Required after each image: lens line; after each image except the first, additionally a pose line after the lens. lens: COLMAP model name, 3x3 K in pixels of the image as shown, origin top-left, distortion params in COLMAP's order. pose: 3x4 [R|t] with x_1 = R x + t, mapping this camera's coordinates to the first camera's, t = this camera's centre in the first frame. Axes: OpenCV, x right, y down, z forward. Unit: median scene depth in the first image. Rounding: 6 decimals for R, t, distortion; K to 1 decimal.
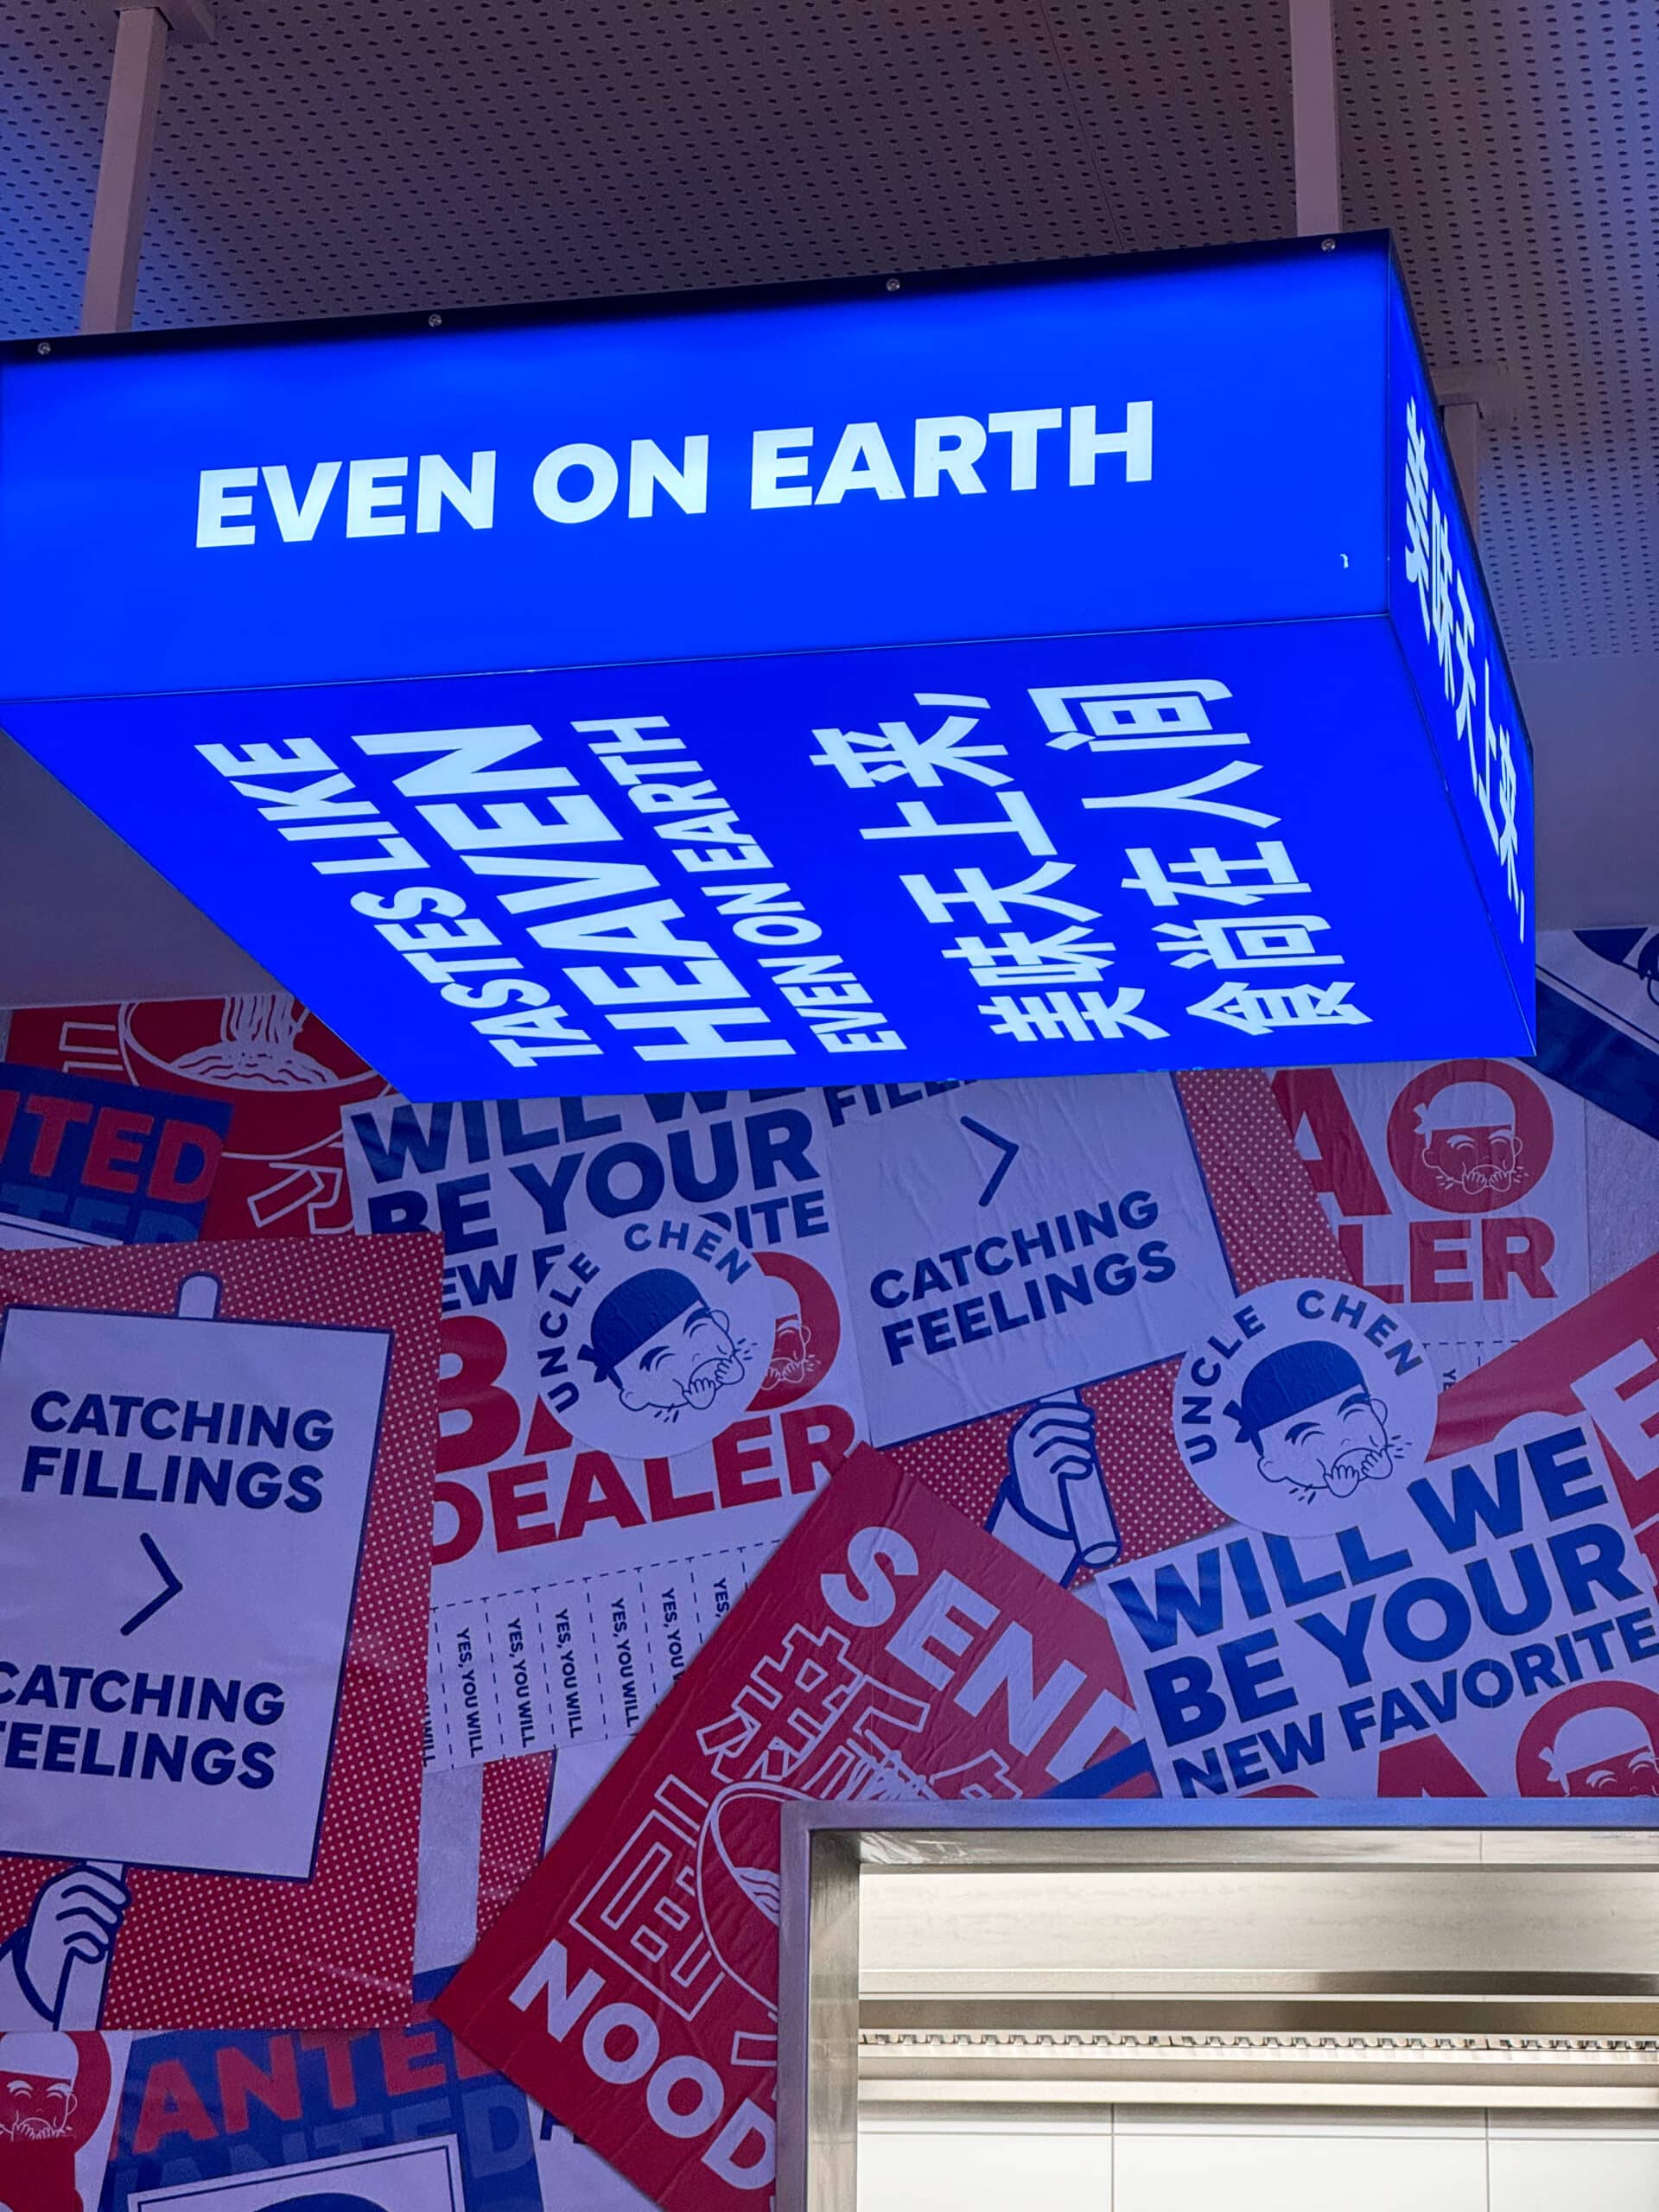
lens RADIAL K [[4734.0, 0, 828.3], [0, 4734.0, 1103.9], [0, 0, 1]] dist [0.303761, 0.000000]
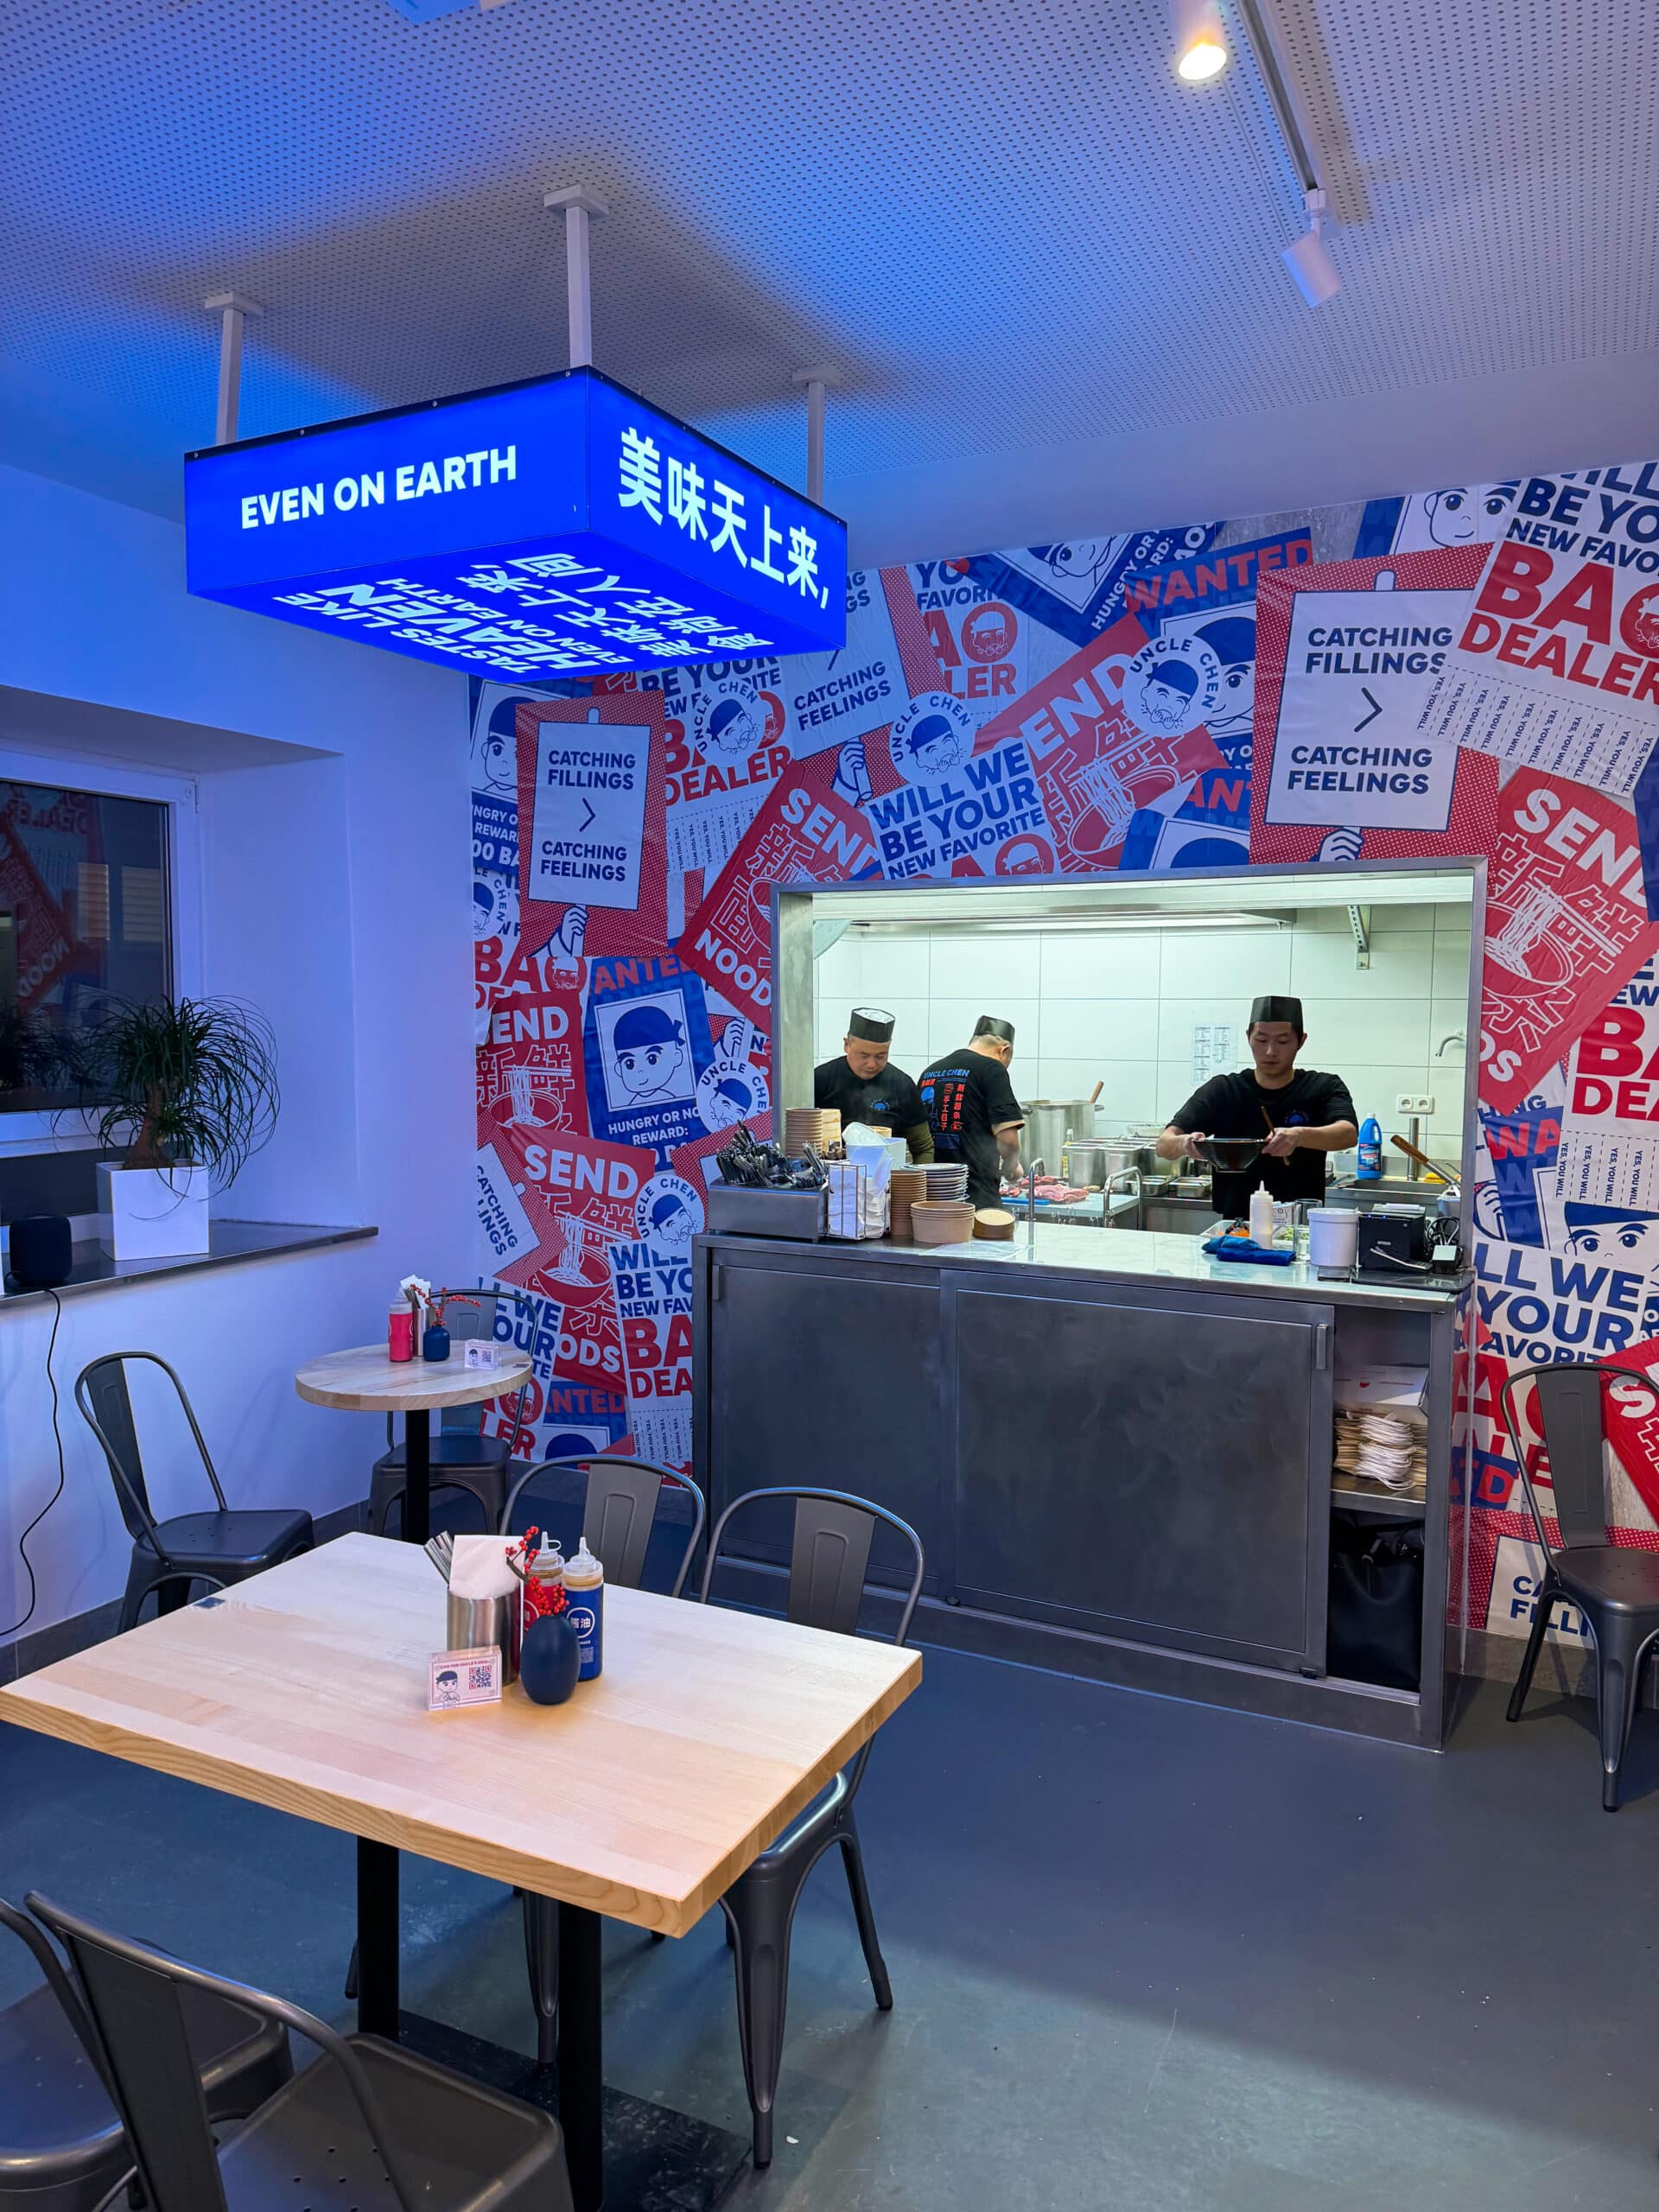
lens RADIAL K [[1517.2, 0, 832.4], [0, 1517.2, 1119.0], [0, 0, 1]] dist [0.036159, -0.004908]
pose [[0.967843, 0.001826, -0.251548, 0.270981], [0.089419, 0.932167, 0.350811, -0.048701], [0.235126, -0.362023, 0.902028, 0.086086]]
